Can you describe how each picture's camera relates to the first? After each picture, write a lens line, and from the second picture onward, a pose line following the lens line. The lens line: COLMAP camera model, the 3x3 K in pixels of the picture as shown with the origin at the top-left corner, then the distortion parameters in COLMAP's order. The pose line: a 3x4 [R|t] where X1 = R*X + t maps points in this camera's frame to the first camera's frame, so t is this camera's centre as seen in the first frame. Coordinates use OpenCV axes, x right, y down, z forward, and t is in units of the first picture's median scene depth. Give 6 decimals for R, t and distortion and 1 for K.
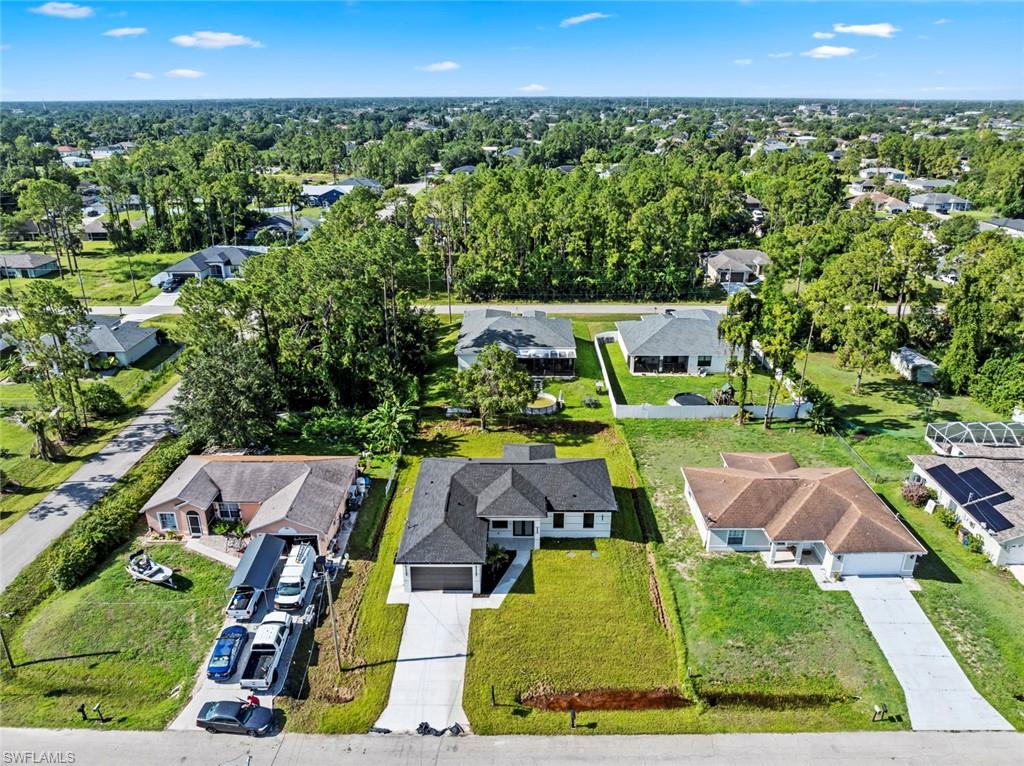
lens RADIAL K [[719.5, 0, 512.0], [0, 719.5, 383.0], [0, 0, 1]] dist [-0.033893, 0.000287]
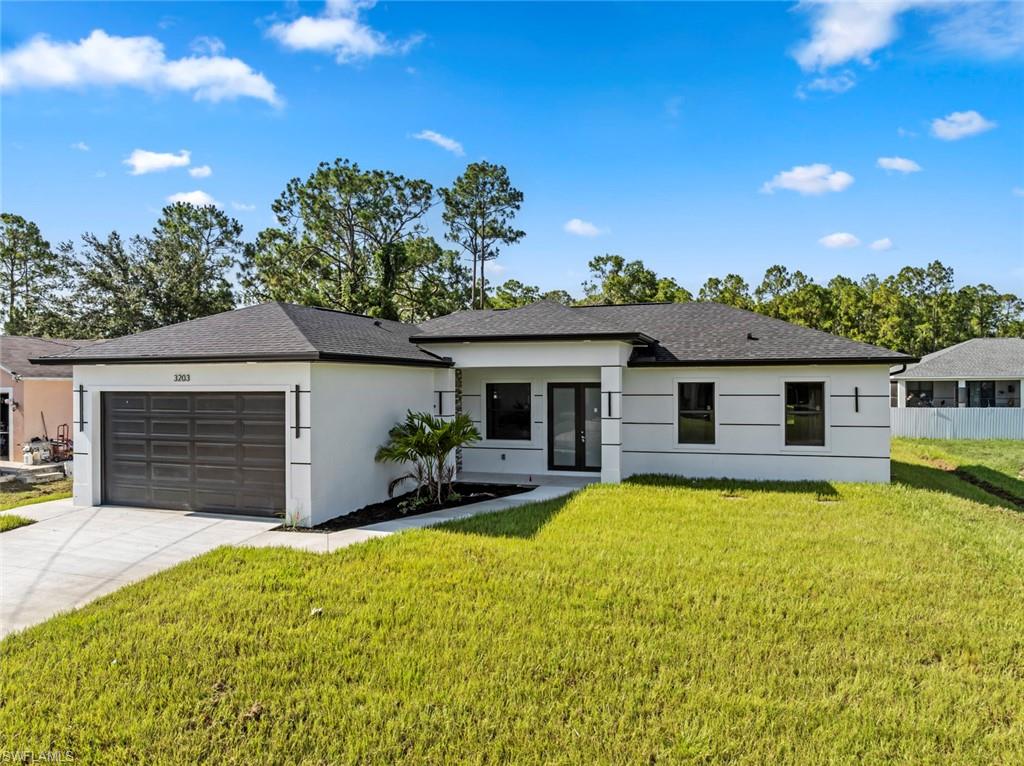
lens RADIAL K [[685.8, 0, 512.0], [0, 685.8, 383.0], [0, 0, 1]] dist [-0.021640, -0.022368]
pose [[0.945953, -0.004218, -0.324275, 0.084170], [-0.119472, 0.925057, -0.360549, 0.294226], [0.301494, 0.379804, 0.874557, 0.715240]]
